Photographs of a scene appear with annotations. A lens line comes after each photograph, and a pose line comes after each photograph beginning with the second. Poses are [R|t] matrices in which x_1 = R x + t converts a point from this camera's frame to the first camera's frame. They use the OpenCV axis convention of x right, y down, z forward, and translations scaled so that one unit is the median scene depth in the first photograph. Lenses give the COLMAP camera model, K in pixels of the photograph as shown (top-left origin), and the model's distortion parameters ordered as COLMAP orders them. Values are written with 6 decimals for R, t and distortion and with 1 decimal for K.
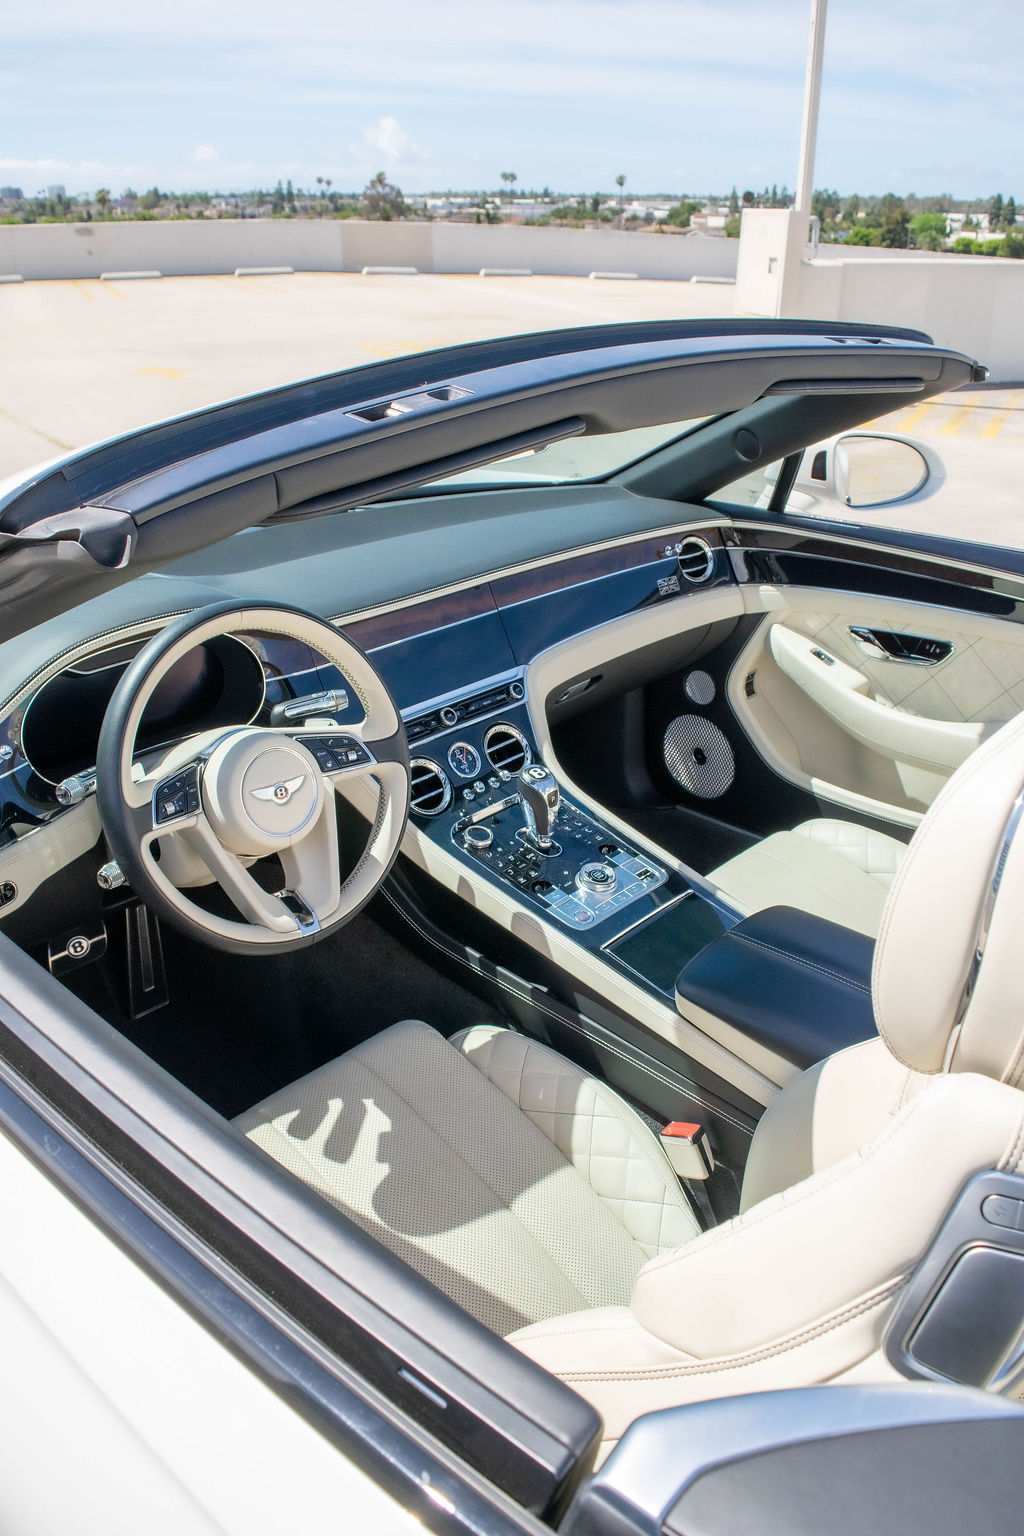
lens RADIAL K [[1225.6, 0, 503.1], [0, 1225.6, 794.2], [0, 0, 1]] dist [-0.084150, 0.008744]
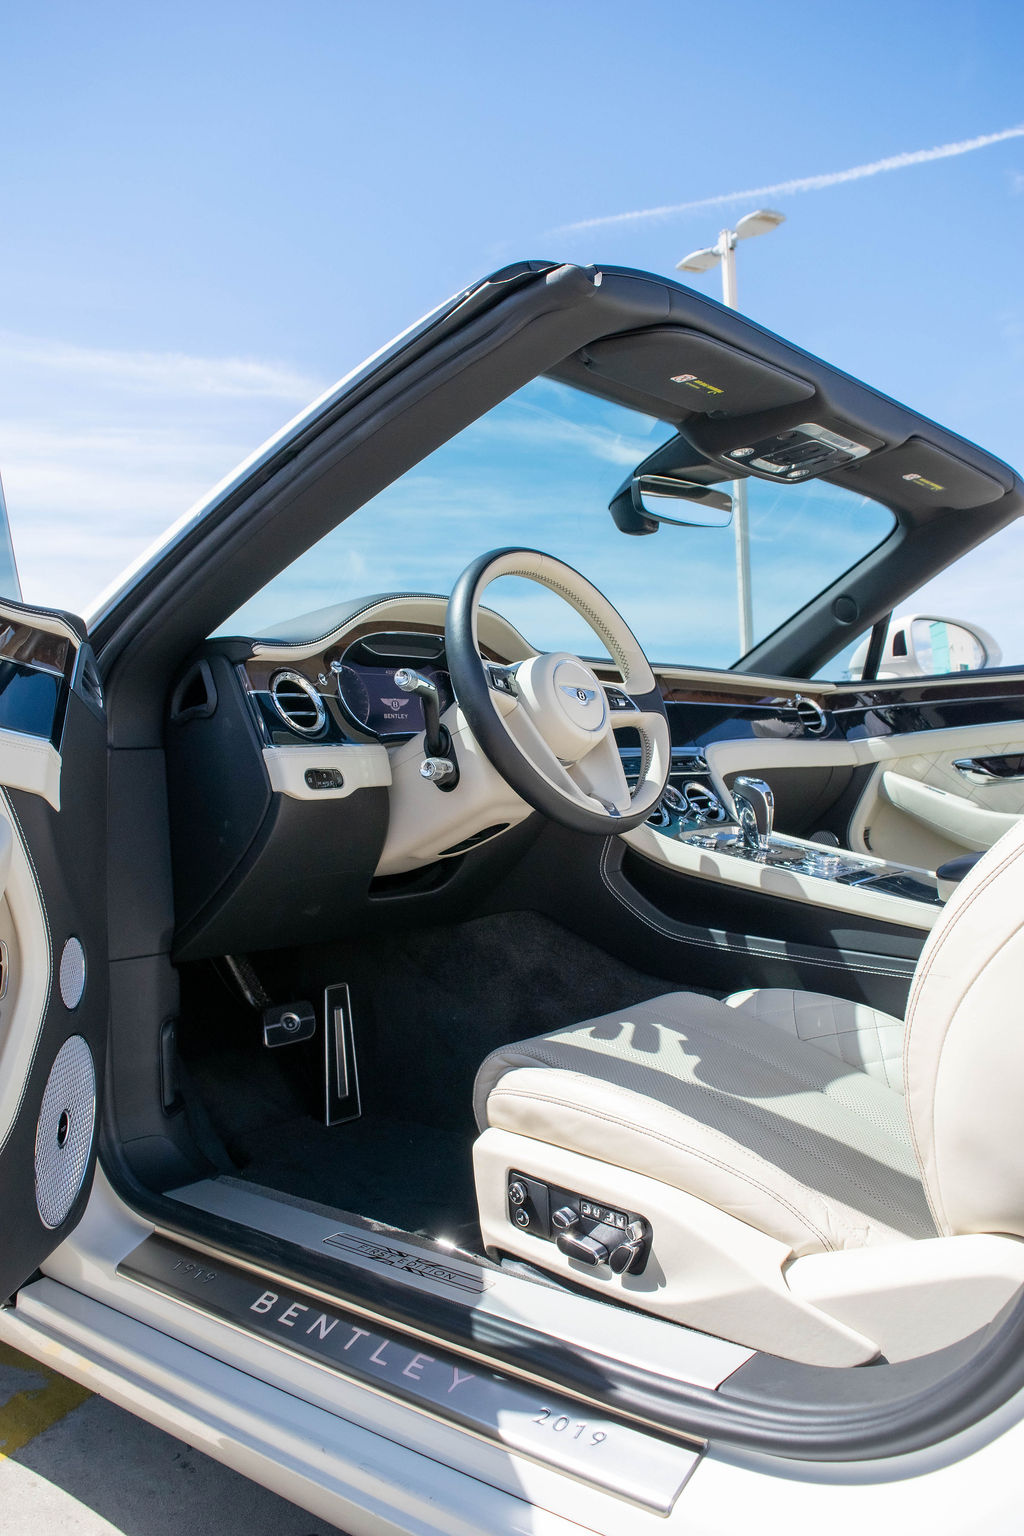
lens RADIAL K [[1225.6, 0, 503.1], [0, 1225.6, 794.2], [0, 0, 1]] dist [-0.084150, 0.008744]
pose [[0.997775, -0.038959, 0.054106, -0.260573], [0.058252, 0.904167, -0.423190, 0.456305], [-0.032434, 0.425400, 0.904424, 0.009327]]
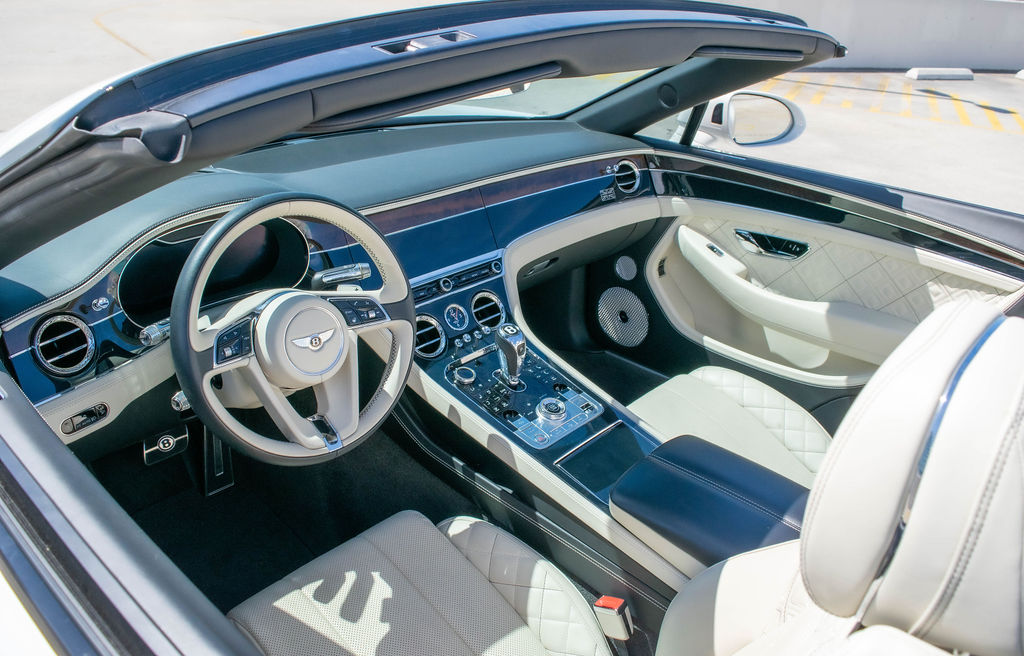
lens RADIAL K [[817.2, 0, 512.0], [0, 817.2, 328.0], [0, 0, 1]] dist [-0.087154, 0.013506]
pose [[0.998540, 0.036263, 0.040029, -0.006354], [-0.036234, 0.999342, -0.001456, -0.018128], [-0.040055, 0.000004, 0.999197, 0.102372]]
